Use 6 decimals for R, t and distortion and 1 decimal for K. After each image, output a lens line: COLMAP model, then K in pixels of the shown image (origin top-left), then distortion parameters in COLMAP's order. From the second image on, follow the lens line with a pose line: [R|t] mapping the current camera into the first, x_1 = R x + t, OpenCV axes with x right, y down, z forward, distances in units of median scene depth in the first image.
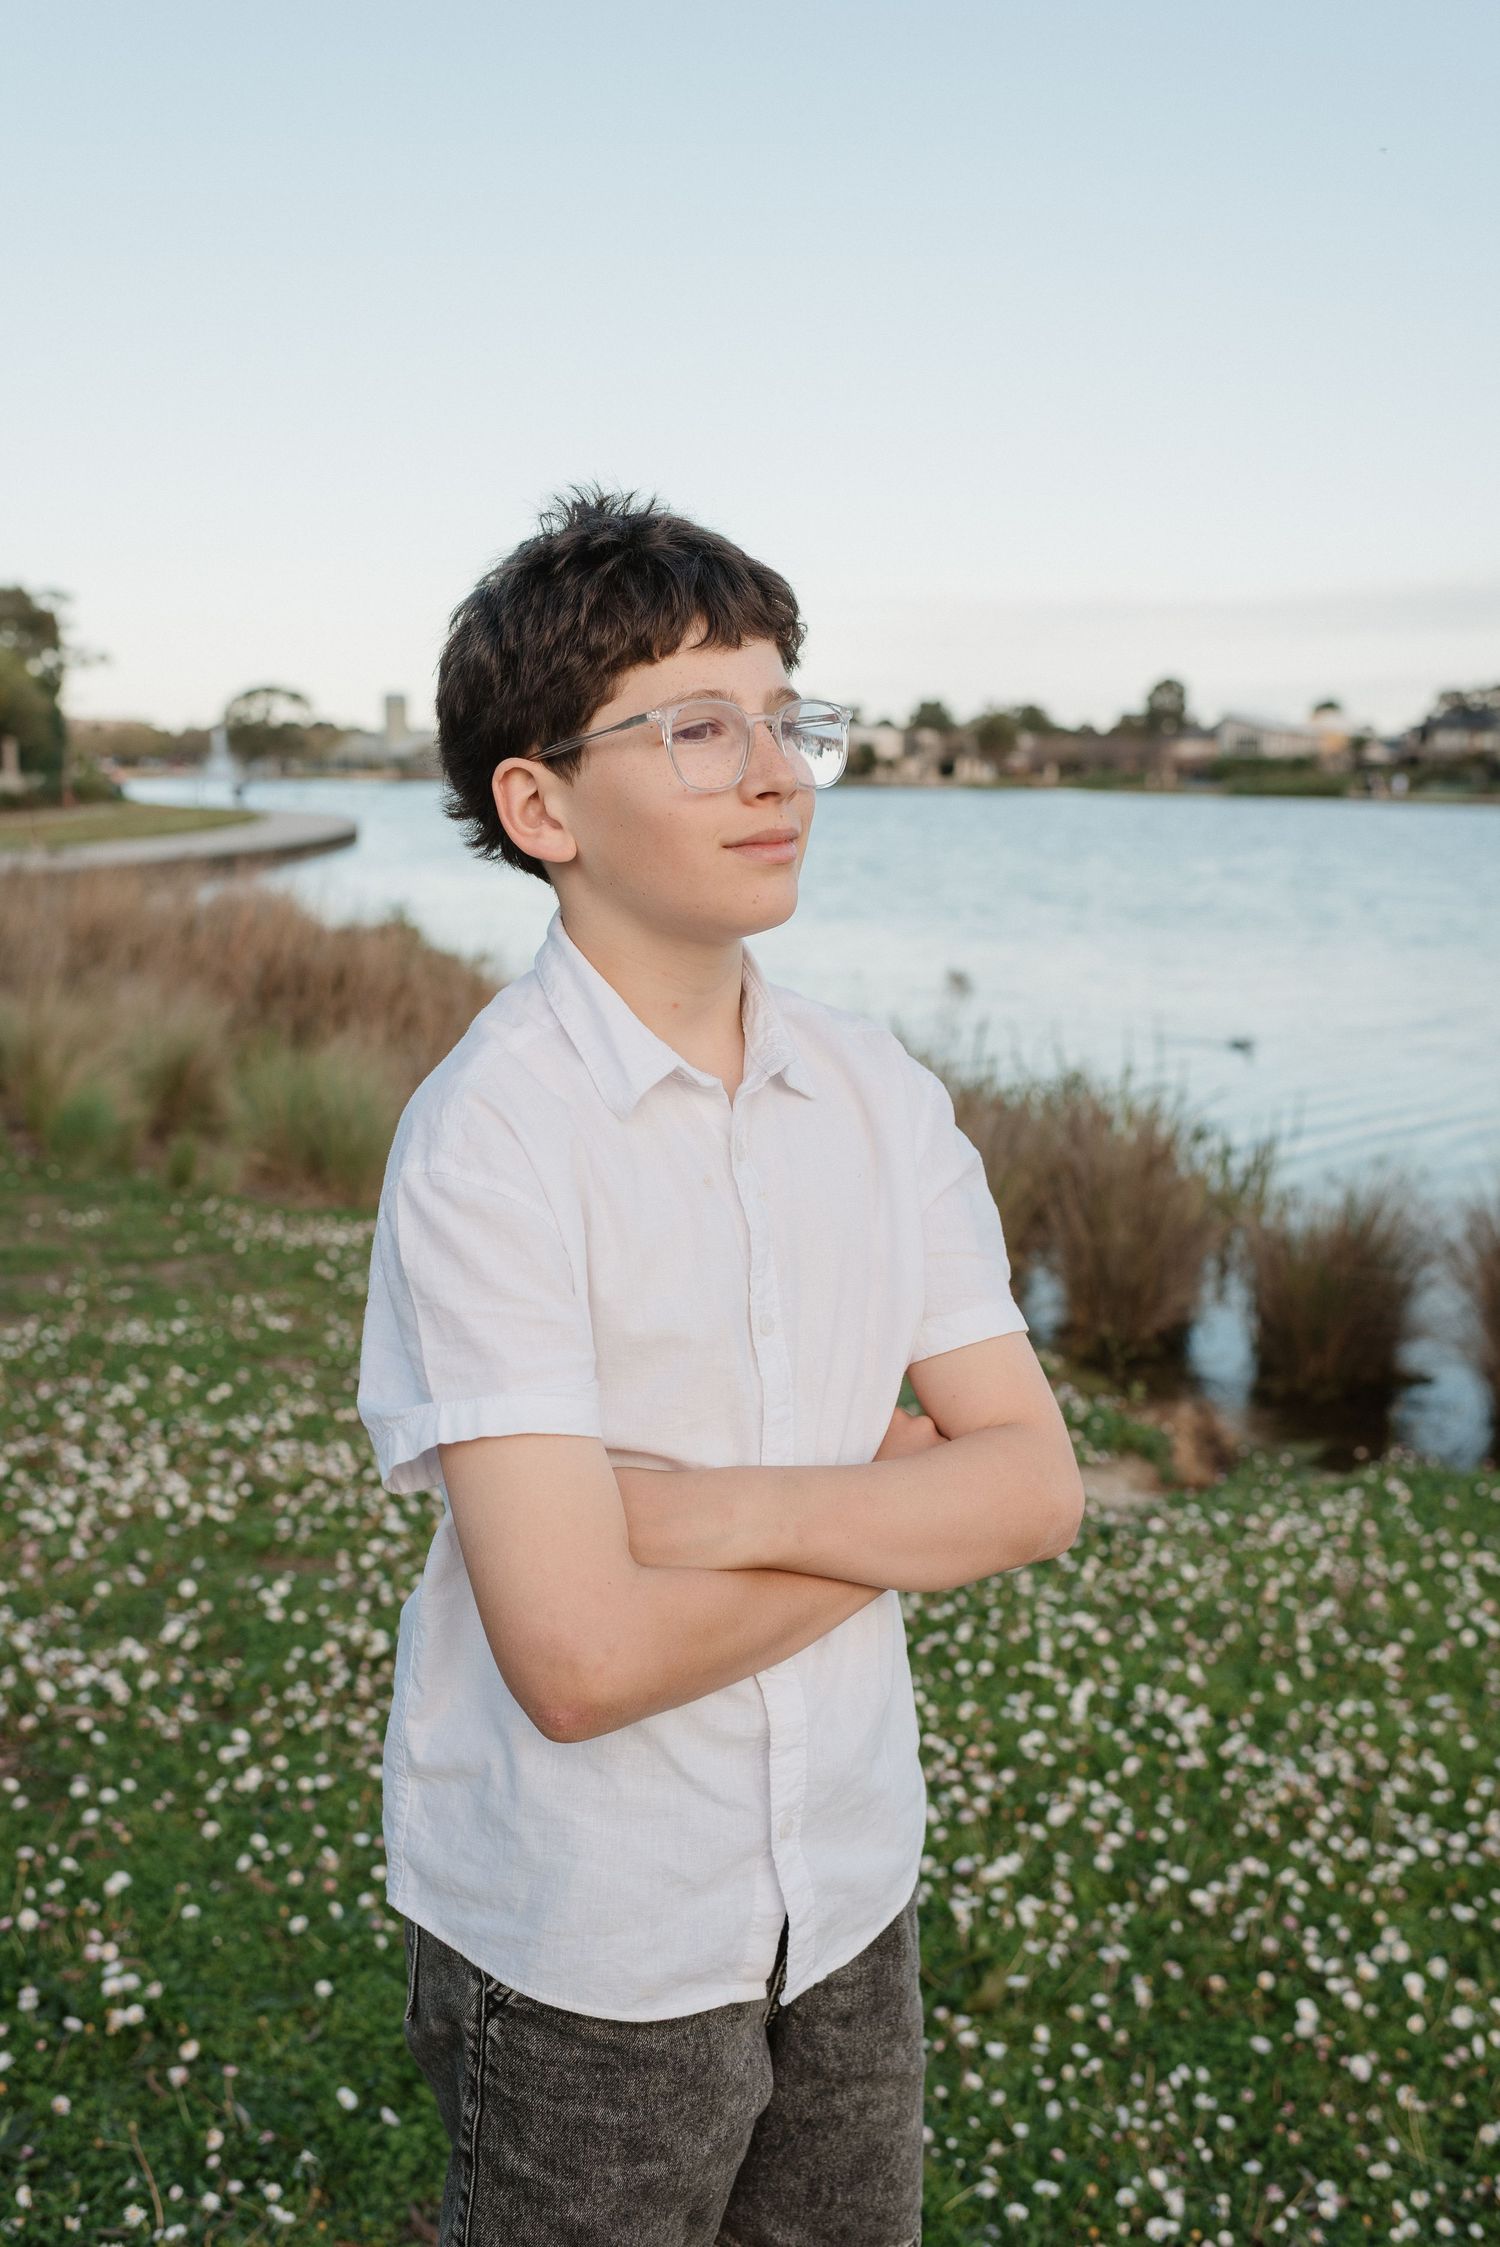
lens RADIAL K [[2175.3, 0, 749.2], [0, 2175.3, 1126.7], [0, 0, 1]] dist [-0.015237, 0.000000]
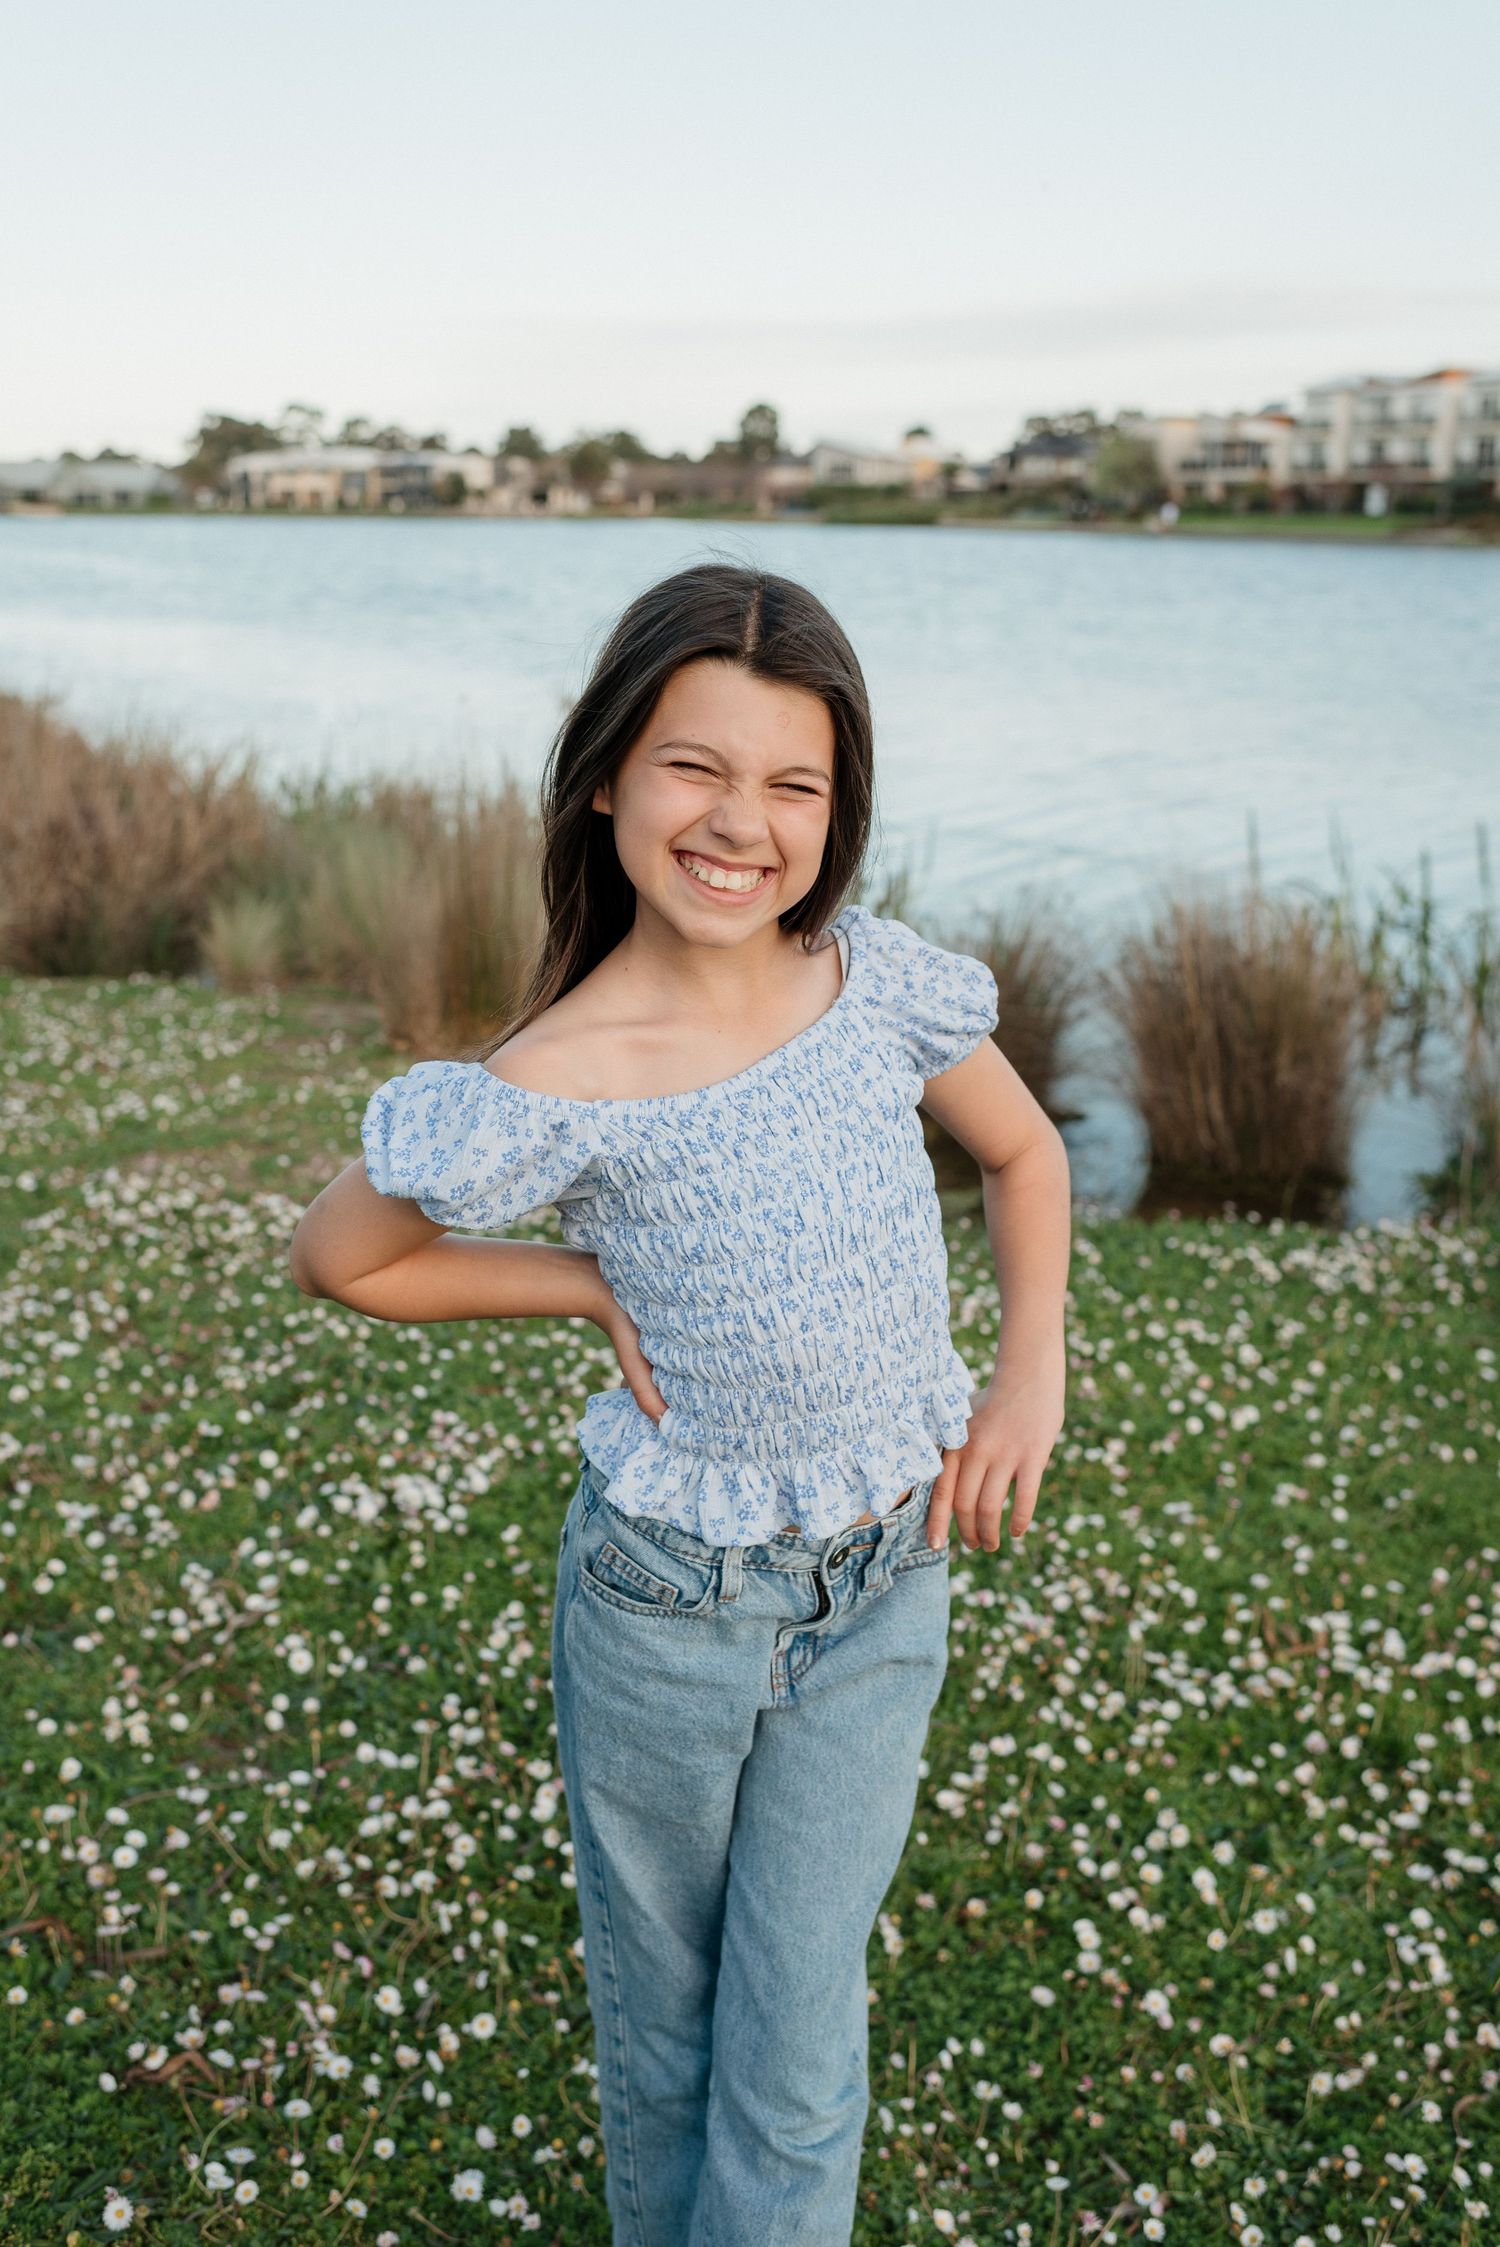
lens RADIAL K [[2175.3, 0, 745.4], [0, 2175.3, 1126.7], [0, 0, 1]] dist [-0.015237, 0.000000]
pose [[0.983780, -0.053709, 0.171151, 0.004294], [0.033169, 0.992136, 0.120692, -0.000104], [-0.176287, -0.113058, 0.977825, 0.201944]]
